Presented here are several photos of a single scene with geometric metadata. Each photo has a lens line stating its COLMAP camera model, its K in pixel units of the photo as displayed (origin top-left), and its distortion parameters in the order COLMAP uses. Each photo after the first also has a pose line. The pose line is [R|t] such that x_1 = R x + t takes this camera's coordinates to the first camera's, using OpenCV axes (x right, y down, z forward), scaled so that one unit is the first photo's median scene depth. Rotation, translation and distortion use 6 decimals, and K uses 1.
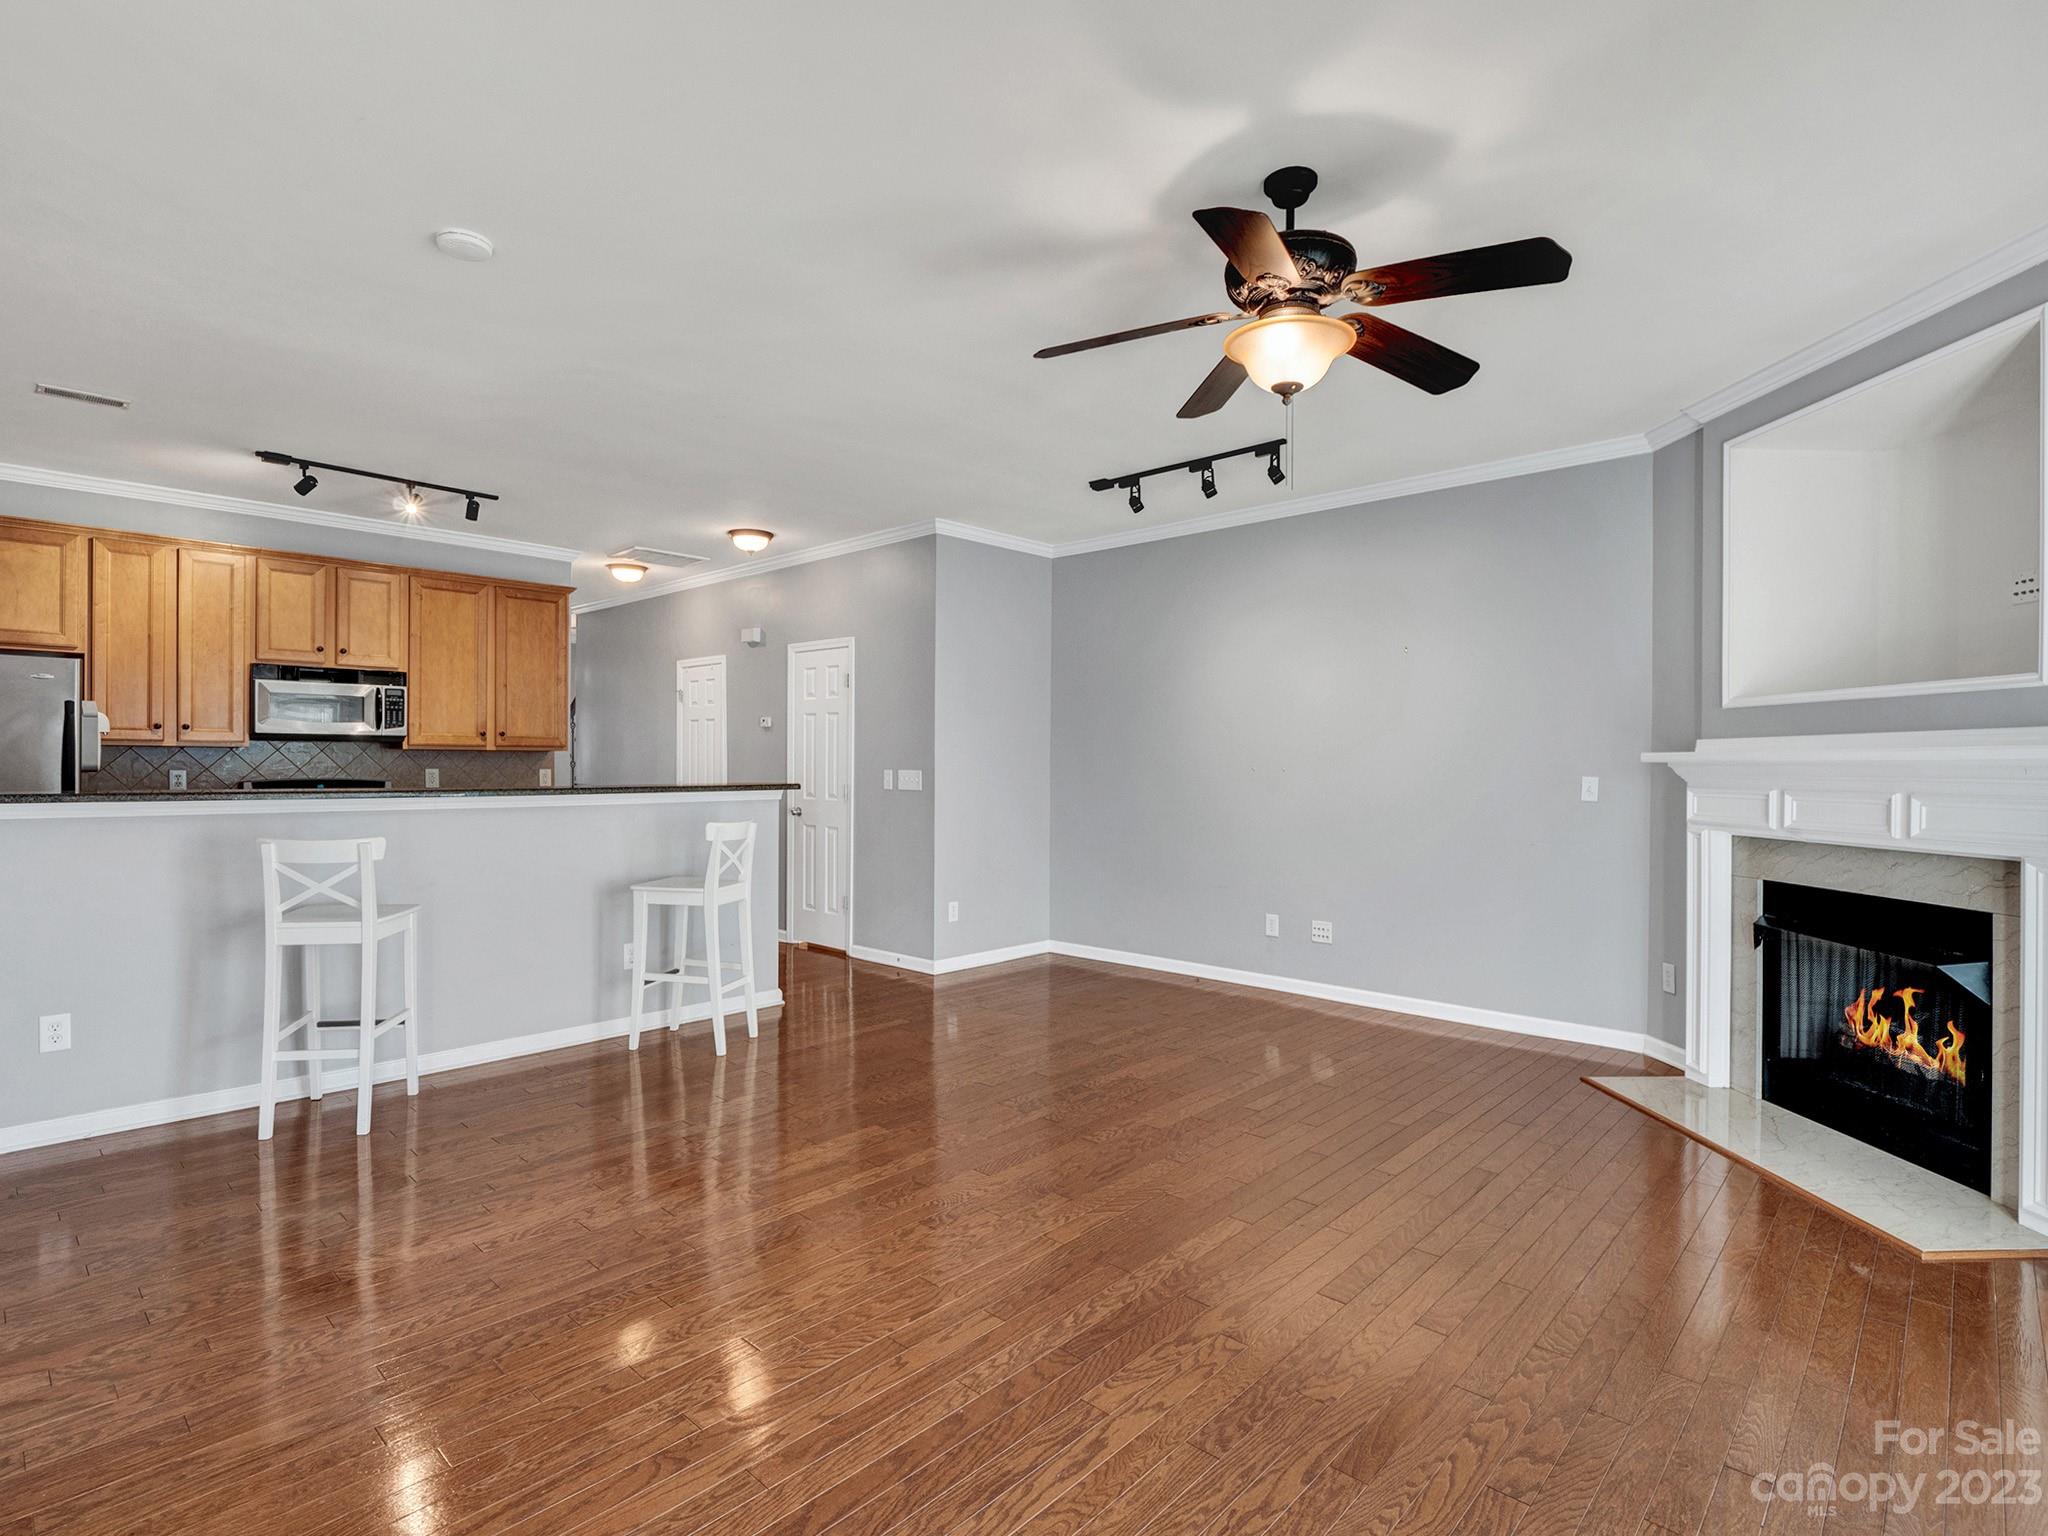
lens RADIAL K [[1029.1, 0, 1030.4], [0, 1029.1, 768.2], [0, 0, 1]] dist [-0.008621, -0.002602]
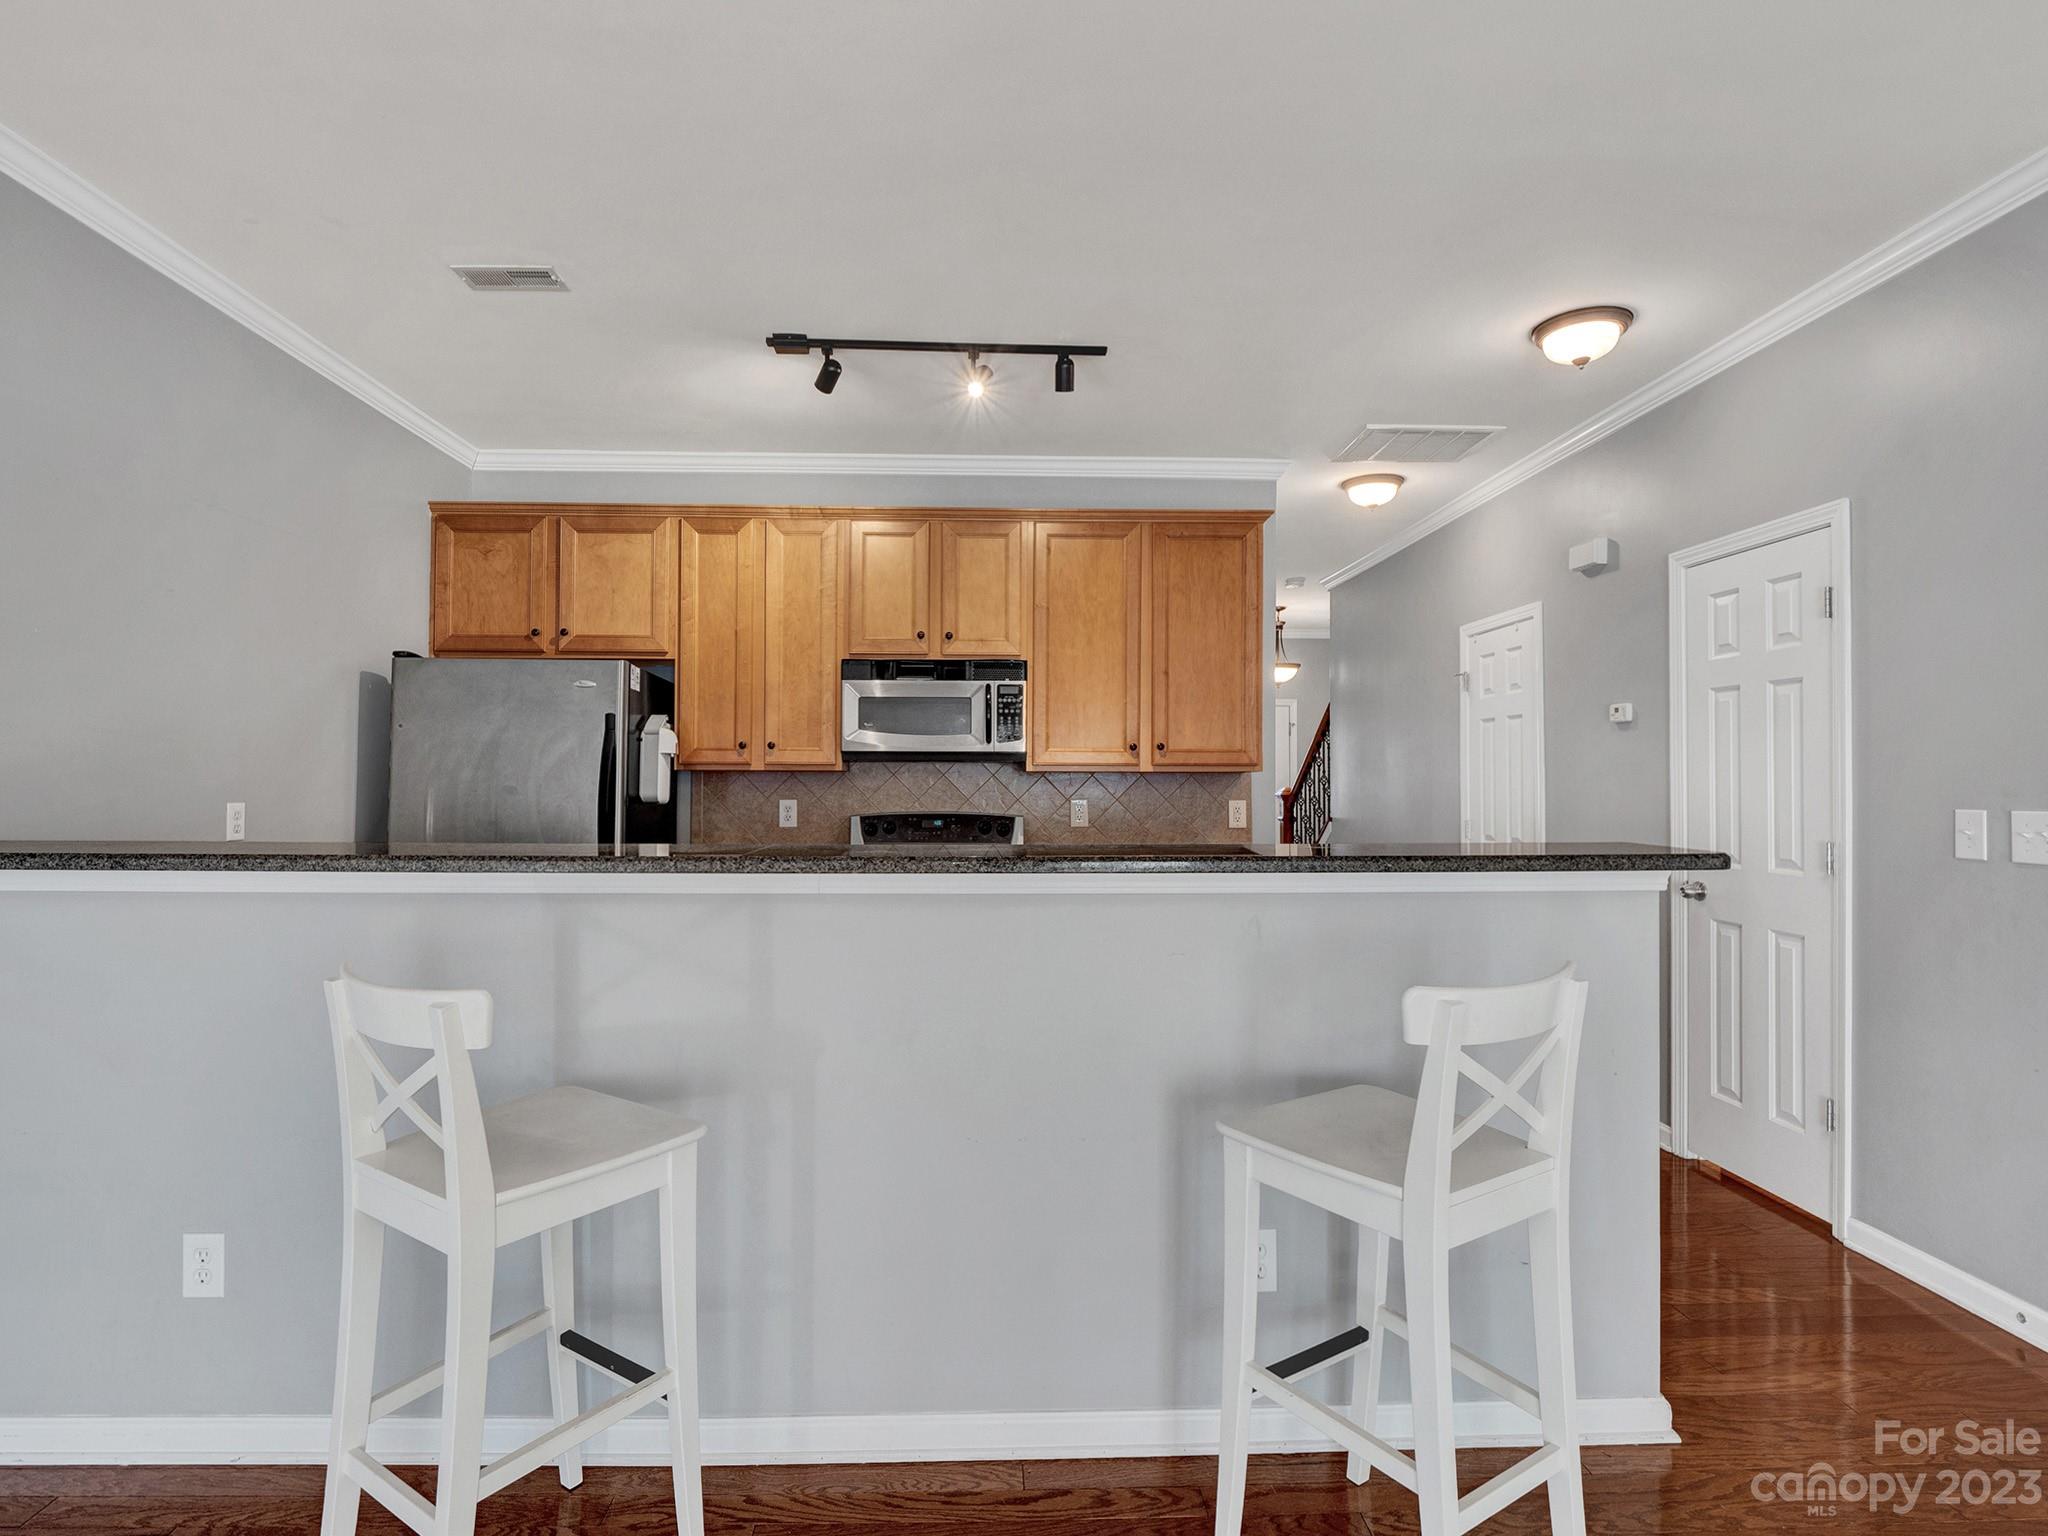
lens RADIAL K [[1029.1, 0, 981.7], [0, 1029.1, 773.3], [0, 0, 1]] dist [-0.008621, -0.002602]
pose [[0.688102, -0.011648, -0.725521, -0.129324], [-0.001734, 0.999842, -0.017696, -0.005019], [0.725612, 0.013434, 0.687973, 0.509639]]
